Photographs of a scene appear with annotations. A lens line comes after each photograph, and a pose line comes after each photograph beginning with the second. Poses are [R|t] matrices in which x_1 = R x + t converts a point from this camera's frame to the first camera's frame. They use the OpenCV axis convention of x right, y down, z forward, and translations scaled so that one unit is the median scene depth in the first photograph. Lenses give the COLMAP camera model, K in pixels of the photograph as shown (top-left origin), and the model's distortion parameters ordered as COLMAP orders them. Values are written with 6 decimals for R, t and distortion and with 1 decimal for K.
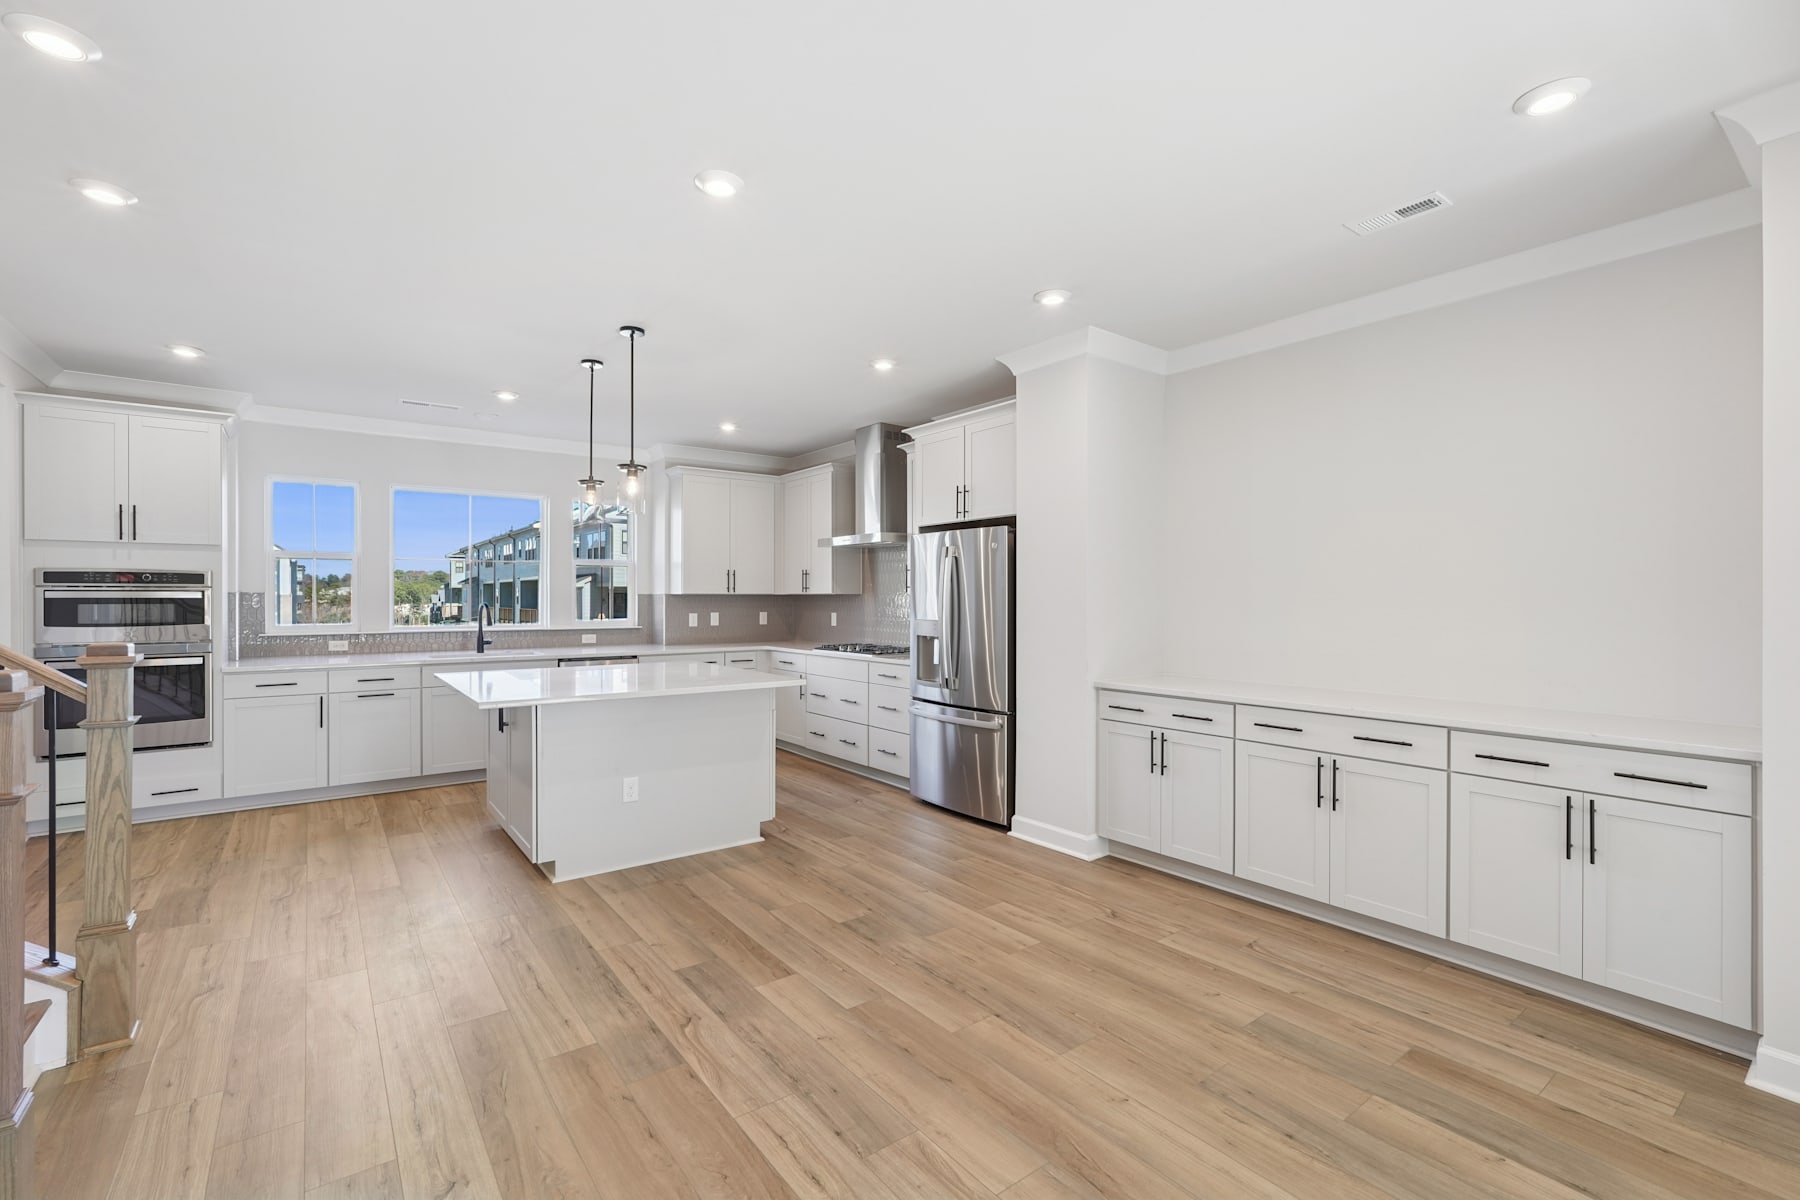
lens RADIAL K [[793.4, 0, 900.0], [0, 793.4, 600.0], [0, 0, 1]] dist [-0.001477, -0.000033]
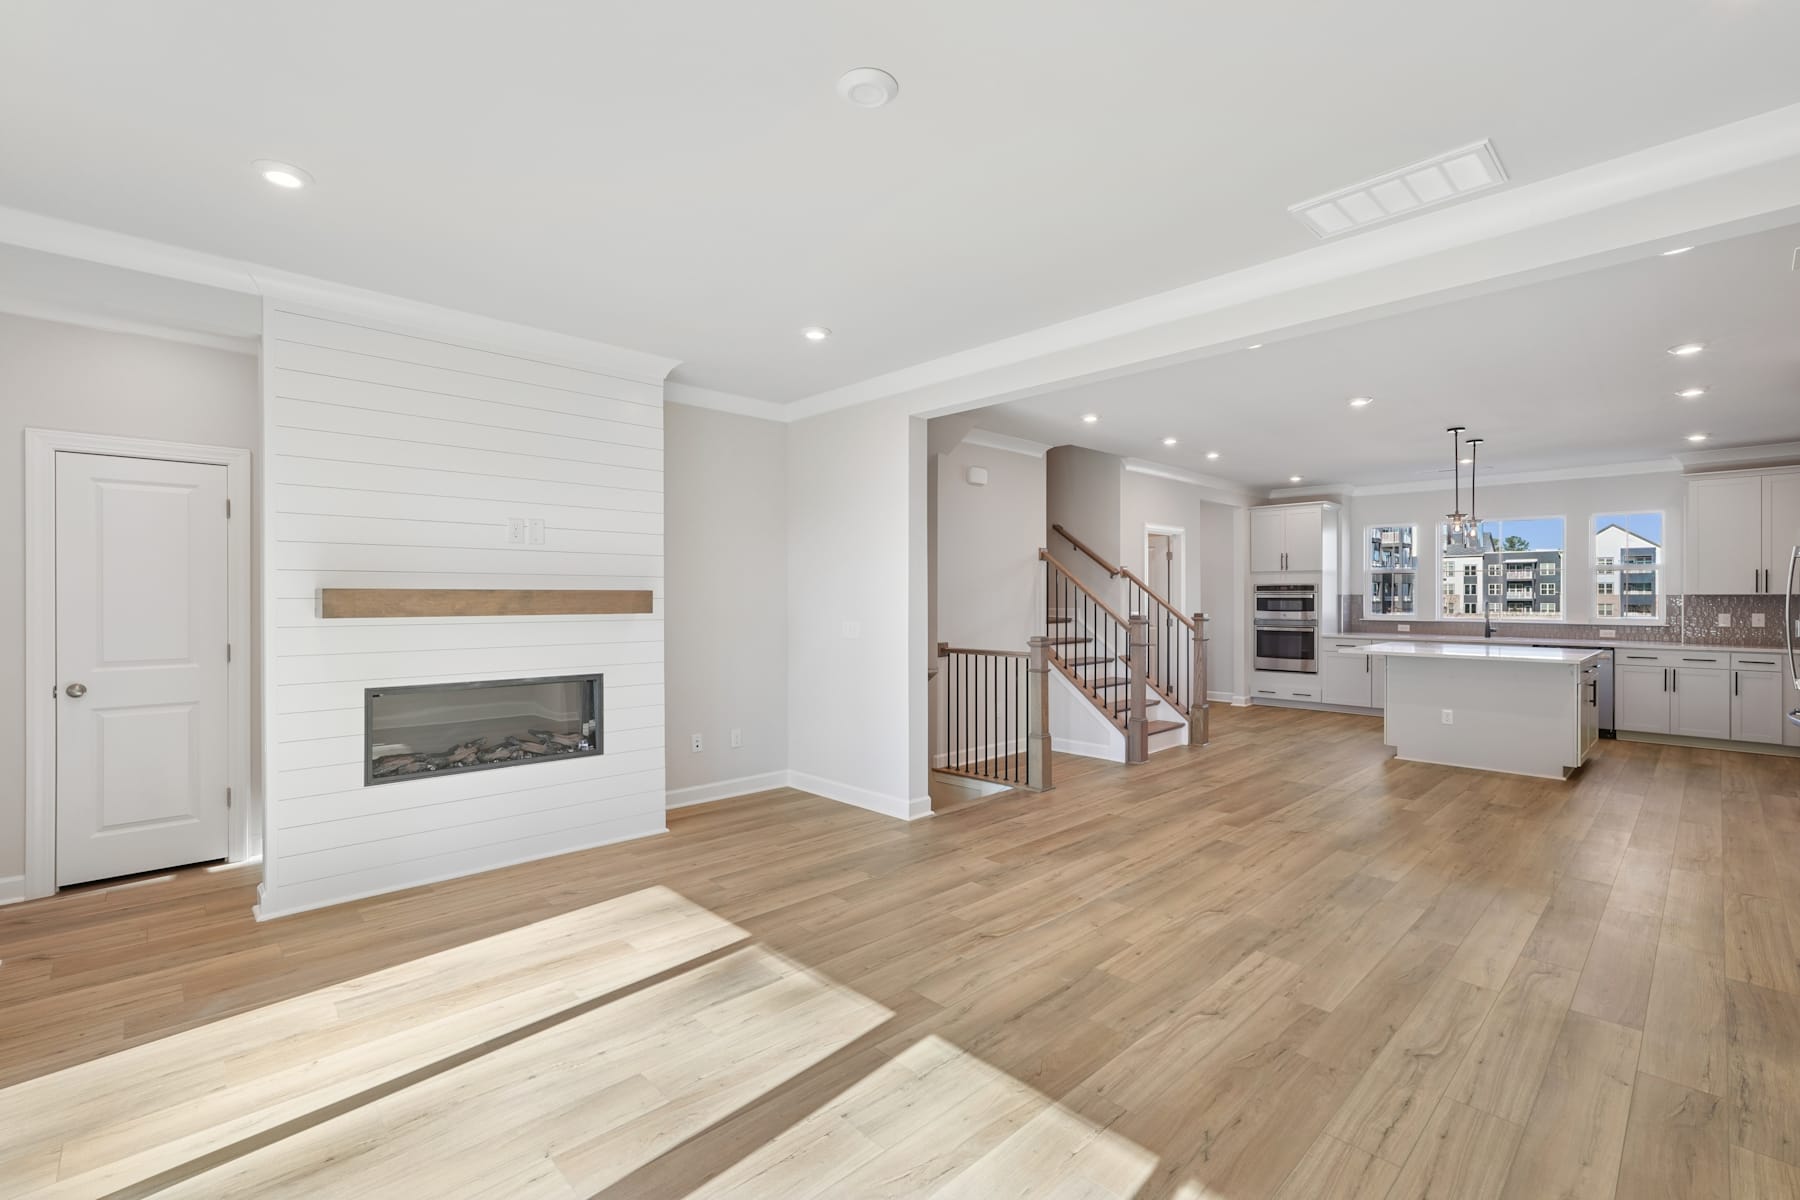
lens RADIAL K [[793.4, 0, 900.0], [0, 793.4, 600.0], [0, 0, 1]] dist [-0.001477, -0.000033]
pose [[0.126322, 0.003338, -0.991984, 0.874406], [-0.004878, 0.999984, 0.002744, 0.002202], [0.991977, 0.004492, 0.126336, -0.240925]]
